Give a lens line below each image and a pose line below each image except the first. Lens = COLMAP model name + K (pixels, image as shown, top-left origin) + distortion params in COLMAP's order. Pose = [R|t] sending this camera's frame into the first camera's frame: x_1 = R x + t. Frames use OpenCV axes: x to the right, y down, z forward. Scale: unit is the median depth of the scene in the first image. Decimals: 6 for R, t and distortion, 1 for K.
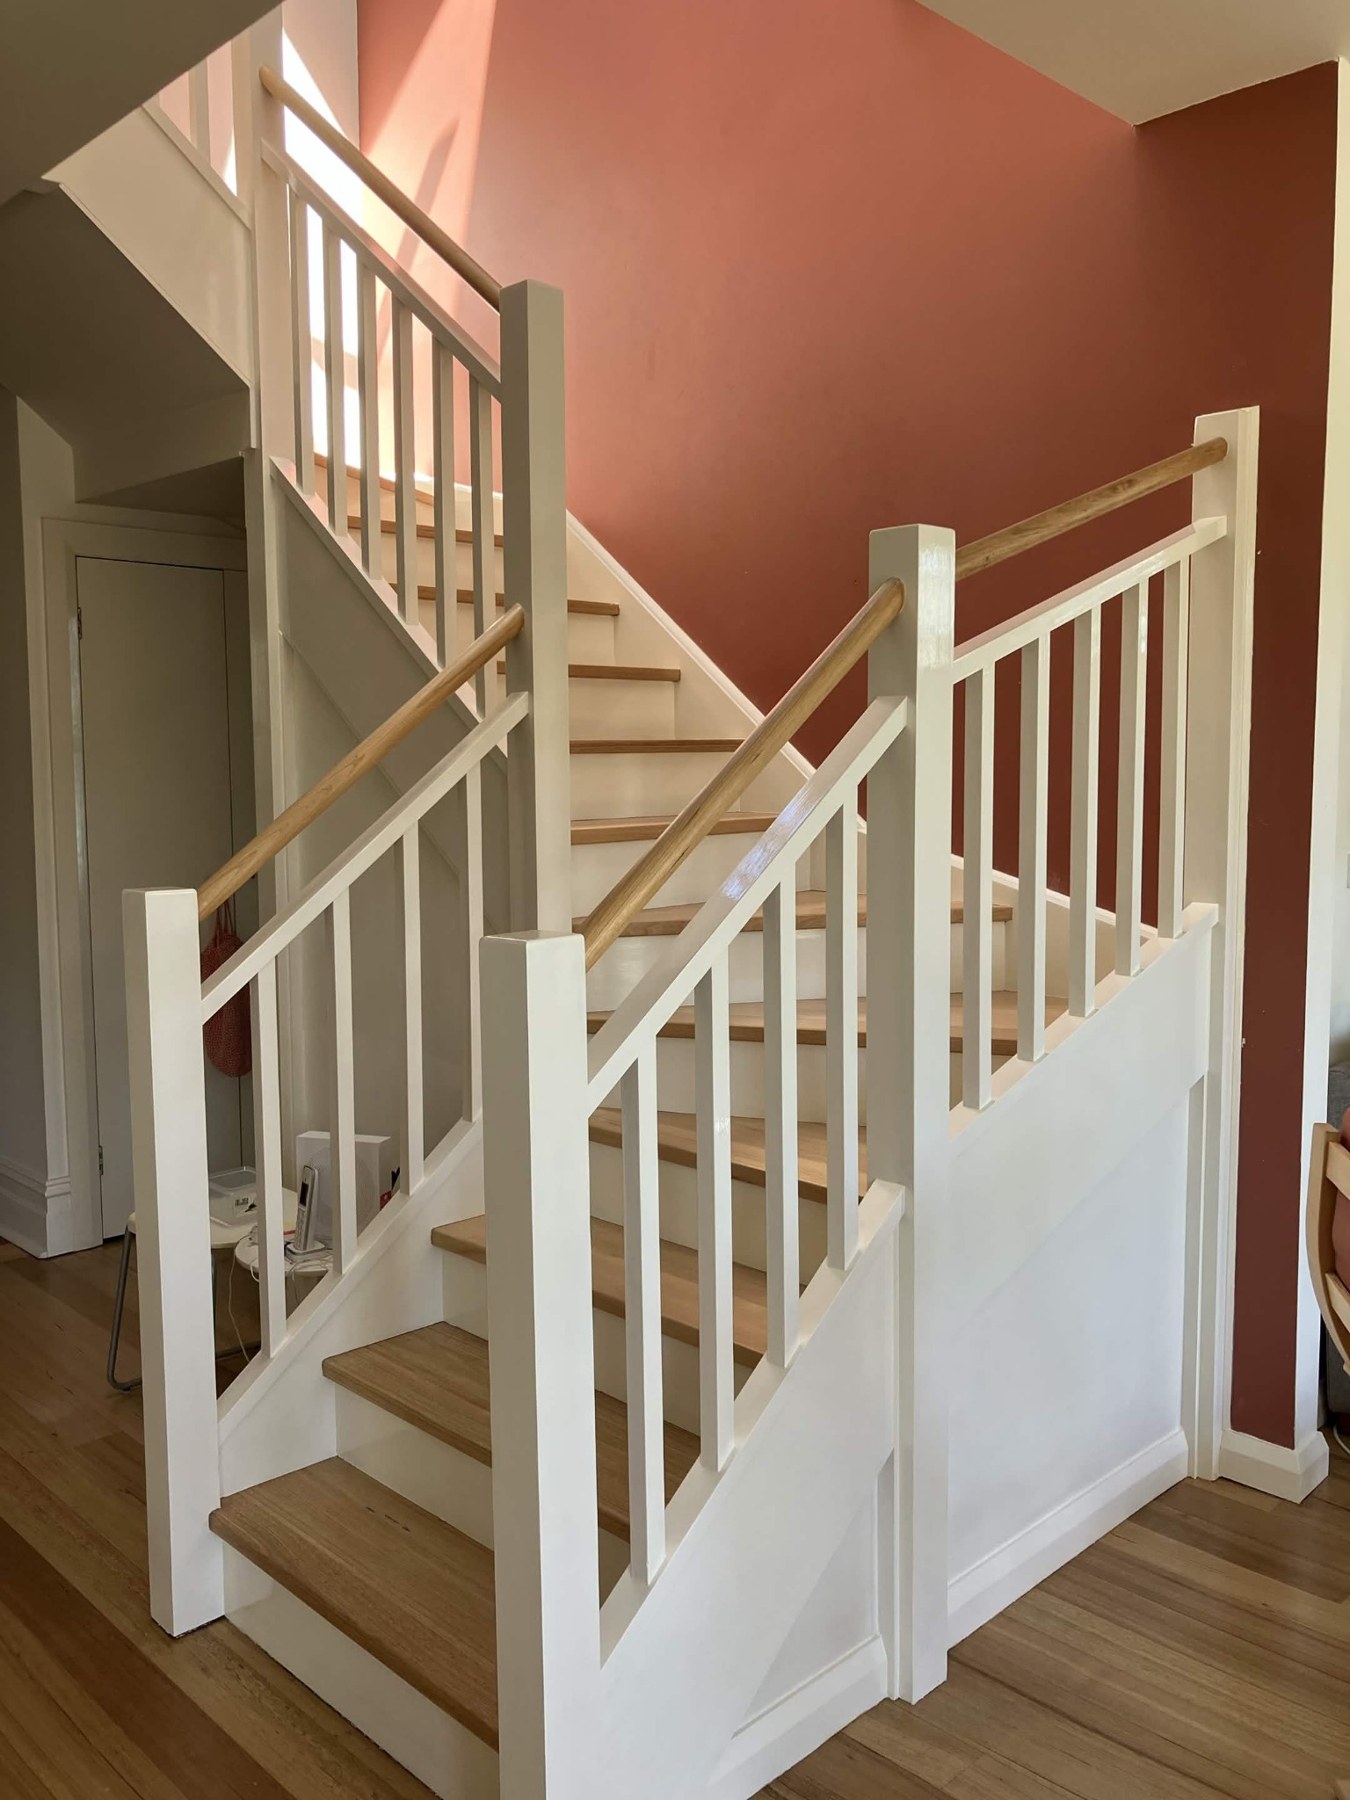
lens RADIAL K [[1482.9, 0, 677.6], [0, 1482.9, 899.6], [0, 0, 1]] dist [-0.008691, -0.005112]
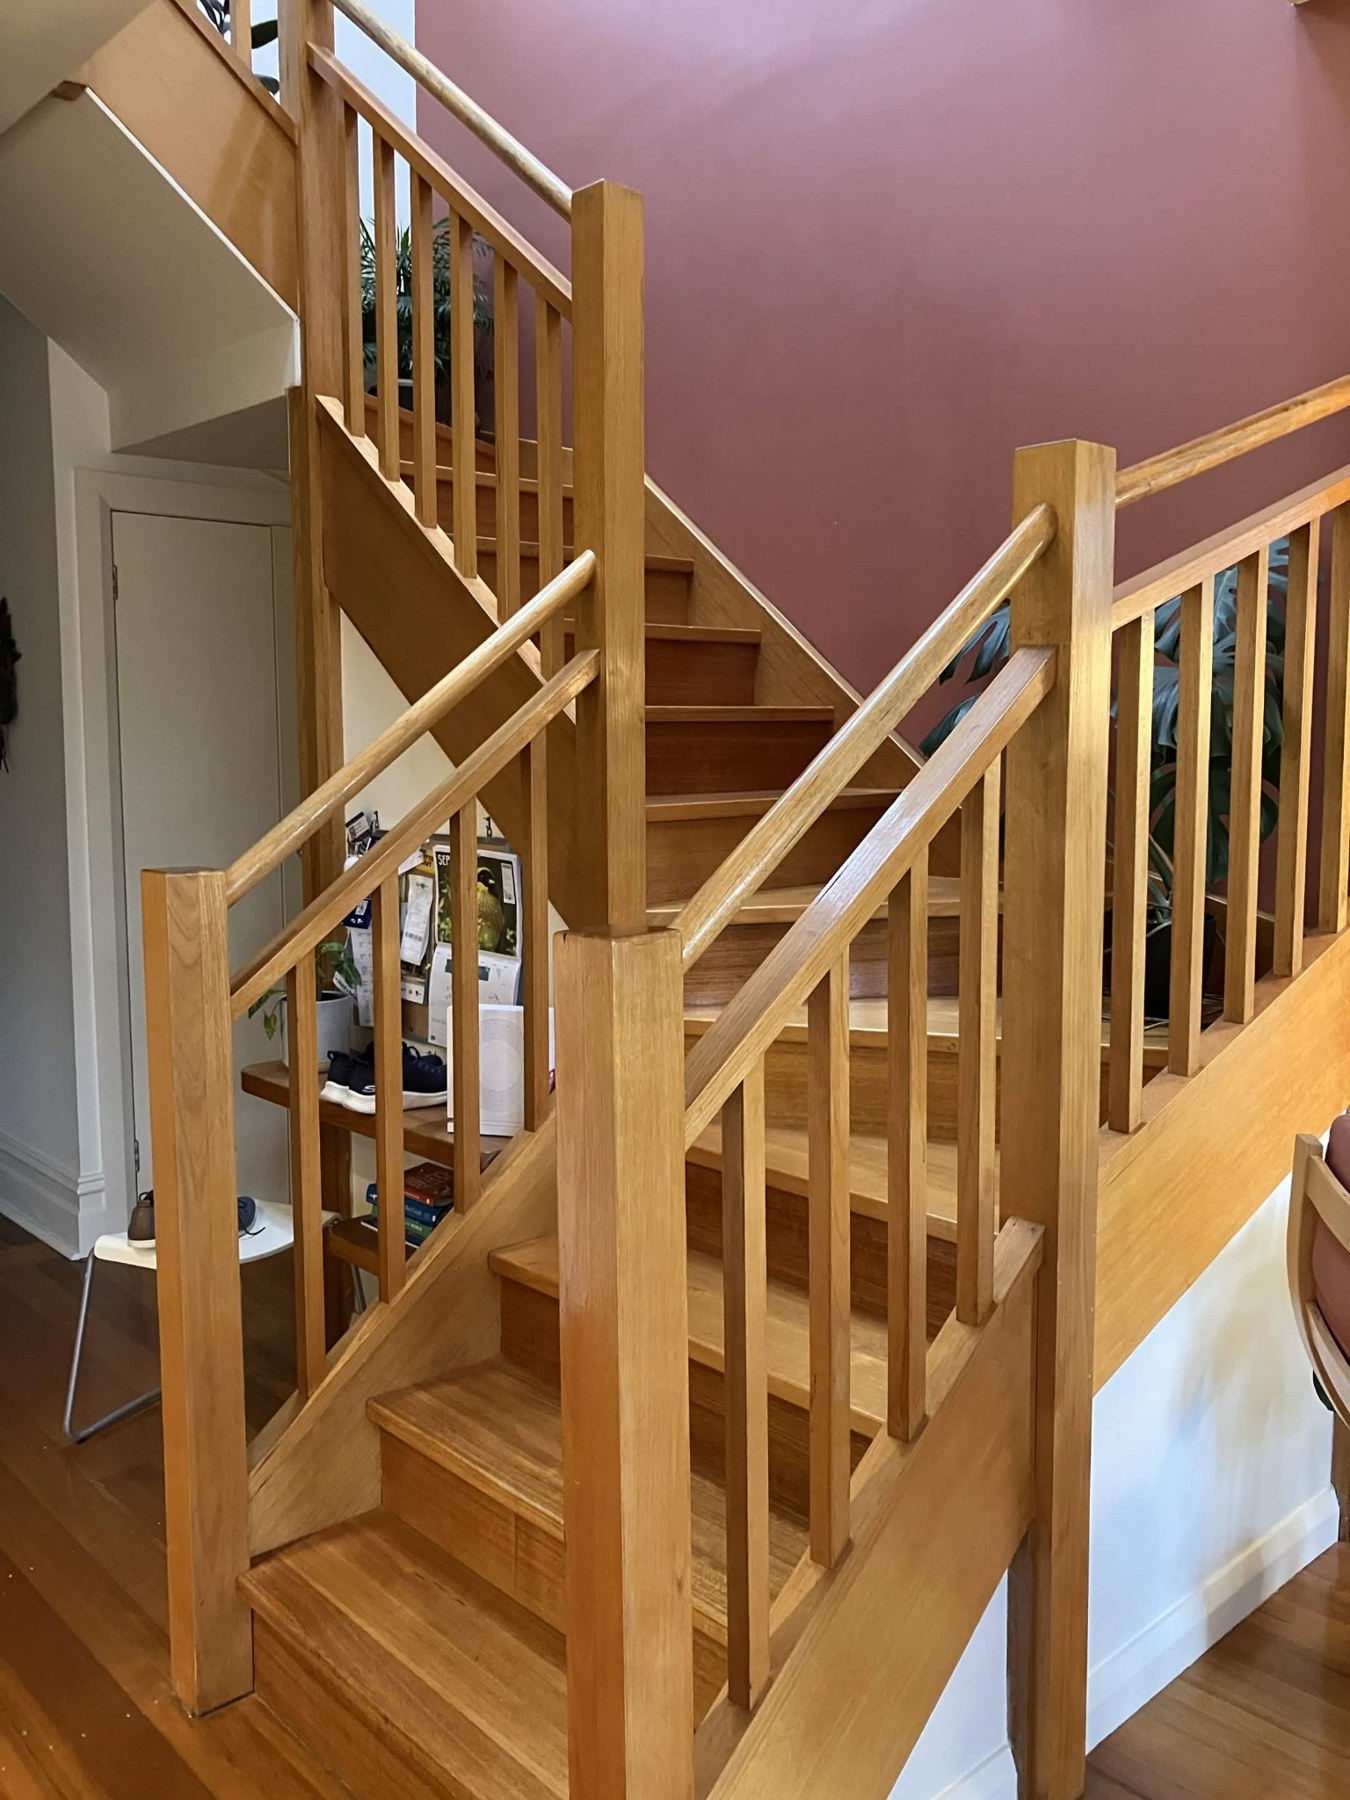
lens RADIAL K [[1482.9, 0, 672.9], [0, 1482.9, 894.0], [0, 0, 1]] dist [-0.008691, -0.005112]
pose [[0.999250, 0.007522, -0.037985, -0.024489], [-0.007179, 0.999932, 0.009178, -0.001911], [0.038051, -0.008899, 0.999236, 0.124332]]
